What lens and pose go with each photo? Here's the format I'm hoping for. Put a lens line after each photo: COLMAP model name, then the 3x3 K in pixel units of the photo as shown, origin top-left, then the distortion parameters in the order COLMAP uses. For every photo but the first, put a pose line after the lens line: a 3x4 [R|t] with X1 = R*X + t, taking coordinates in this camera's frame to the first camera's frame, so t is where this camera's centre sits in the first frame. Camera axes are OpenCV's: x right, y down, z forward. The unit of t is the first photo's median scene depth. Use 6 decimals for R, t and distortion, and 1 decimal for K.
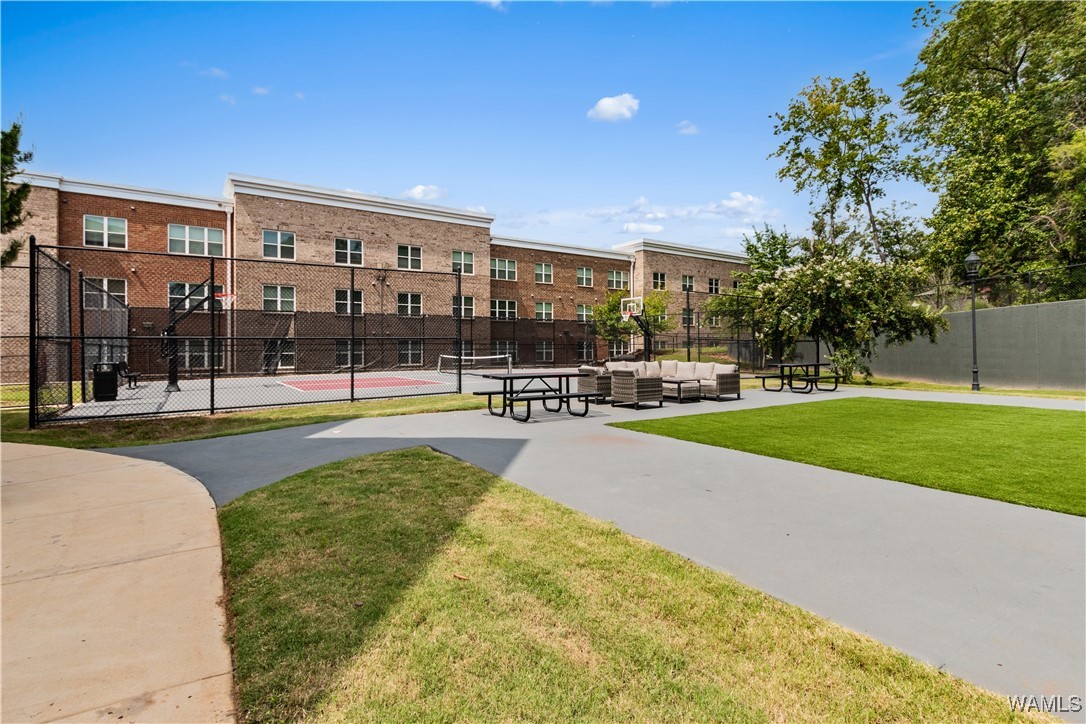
lens RADIAL K [[506.6, 0, 543.0], [0, 506.6, 362.0], [0, 0, 1]] dist [0.001464, 0.000986]
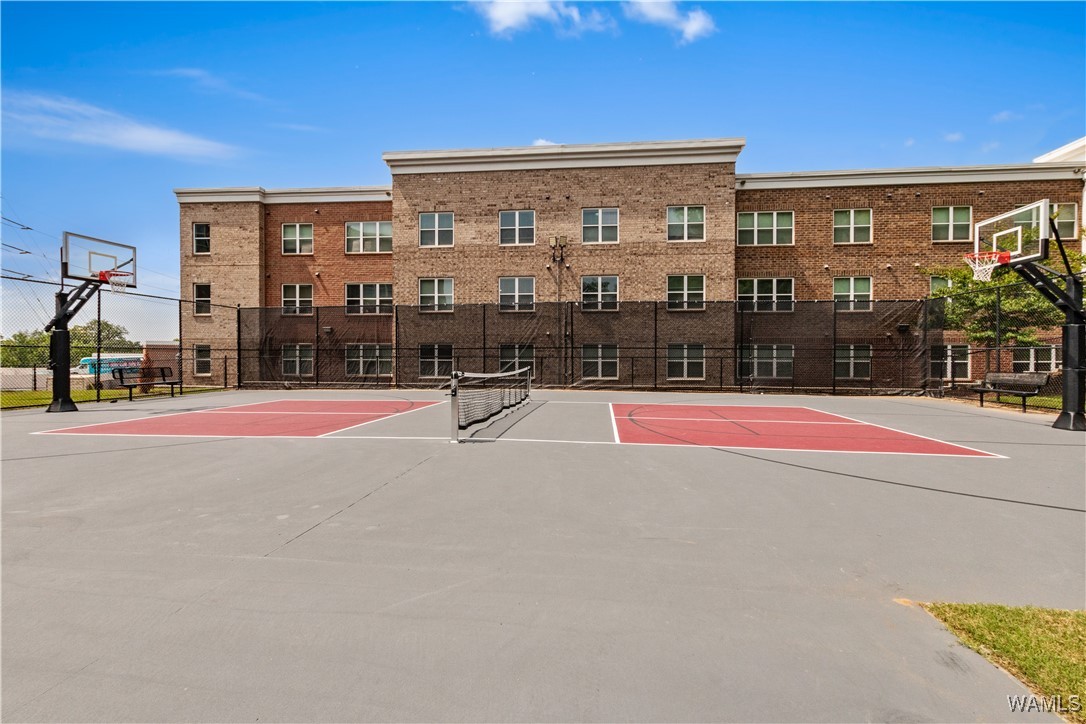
lens RADIAL K [[506.6, 0, 543.0], [0, 506.6, 362.0], [0, 0, 1]] dist [0.001464, 0.000986]
pose [[0.766627, 0.011252, -0.641994, 0.128317], [-0.025643, 0.999585, -0.013102, -0.007391], [0.641580, 0.026507, 0.766598, 0.426745]]
